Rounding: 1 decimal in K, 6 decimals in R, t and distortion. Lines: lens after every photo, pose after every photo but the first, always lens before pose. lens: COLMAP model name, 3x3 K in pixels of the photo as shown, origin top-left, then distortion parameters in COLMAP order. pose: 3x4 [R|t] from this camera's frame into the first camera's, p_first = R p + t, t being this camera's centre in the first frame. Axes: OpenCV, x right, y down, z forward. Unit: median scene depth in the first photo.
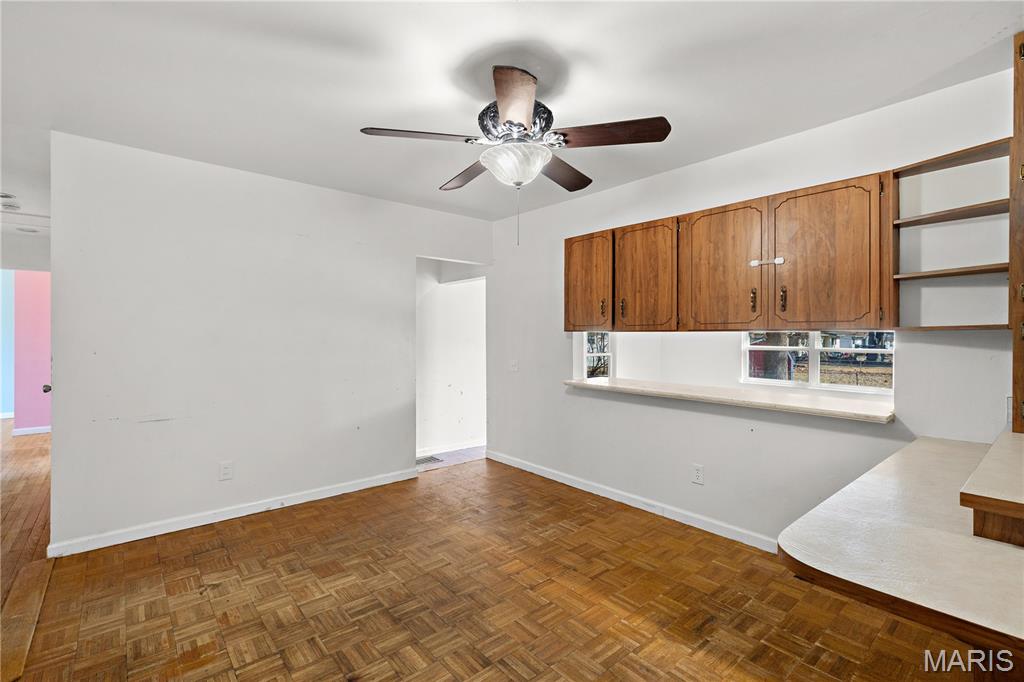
lens RADIAL K [[464.6, 0, 515.7], [0, 464.6, 333.5], [0, 0, 1]] dist [0.001131, -0.000882]
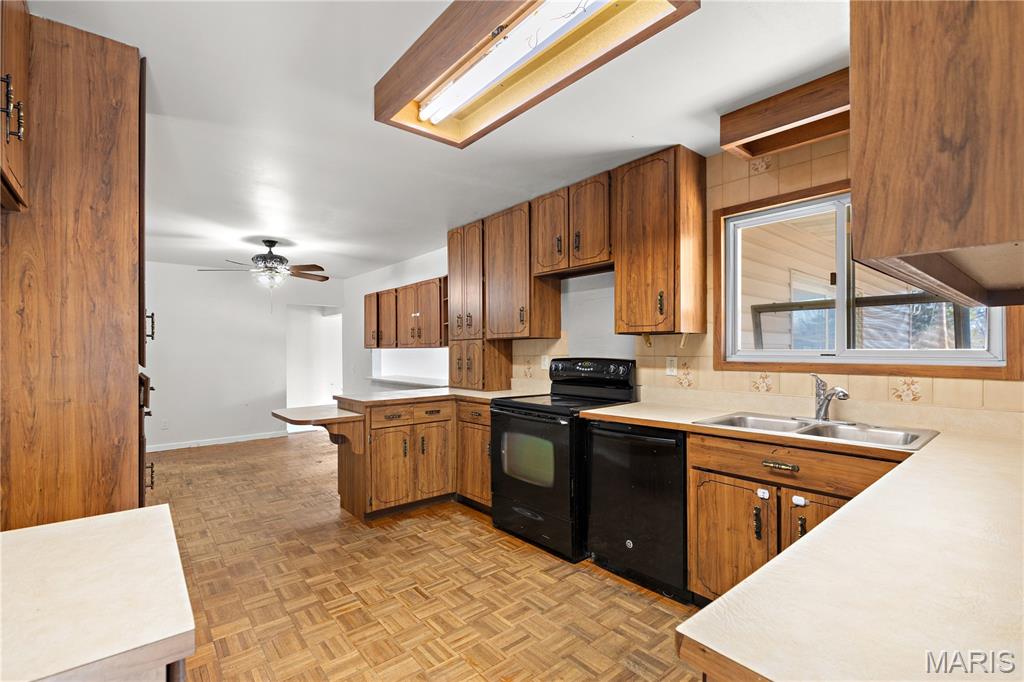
lens RADIAL K [[464.6, 0, 518.8], [0, 464.6, 344.7], [0, 0, 1]] dist [0.001131, -0.000882]
pose [[0.999874, -0.010816, -0.011593, 0.957213], [0.010756, 0.999929, -0.005172, -0.004054], [0.011648, 0.005047, 0.999919, -0.995783]]
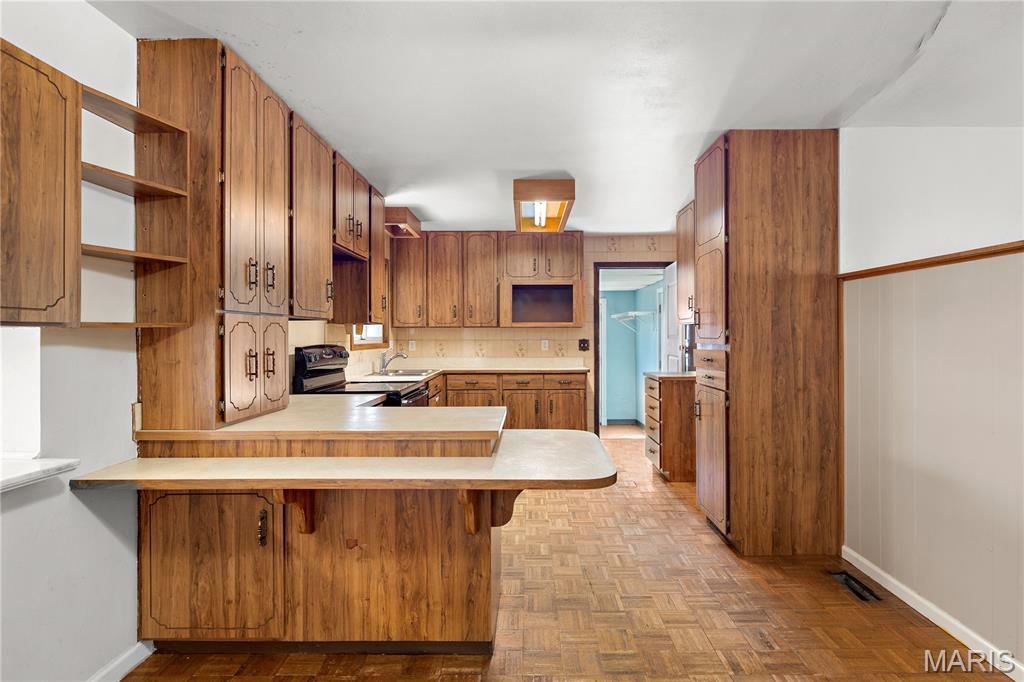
lens RADIAL K [[537.8, 0, 531.8], [0, 537.8, 331.9], [0, 0, 1]] dist [0.001762, -0.002634]
pose [[-0.761296, 0.005664, 0.648380, -0.133128], [0.001045, 0.999971, -0.007509, 0.005126], [-0.648404, -0.005039, -0.761280, 0.923689]]
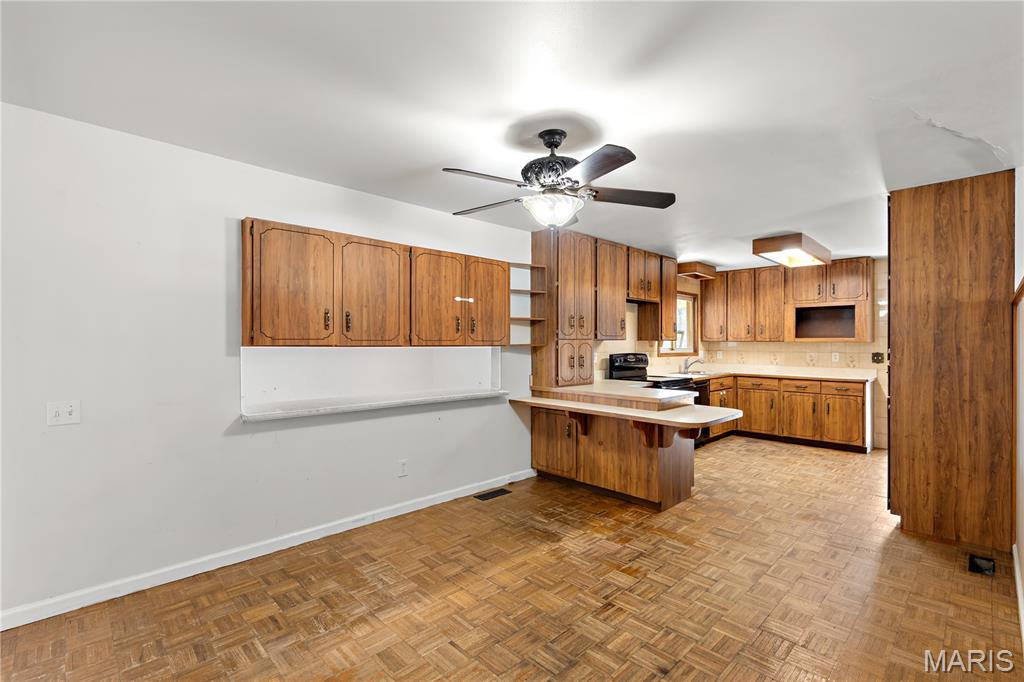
lens RADIAL K [[464.6, 0, 514.9], [0, 464.6, 340.4], [0, 0, 1]] dist [0.001131, -0.000882]
pose [[-0.065795, 0.004217, 0.997824, -0.875992], [-0.005851, 0.999972, -0.004612, -0.017727], [-0.997816, -0.006142, -0.065768, 0.877398]]
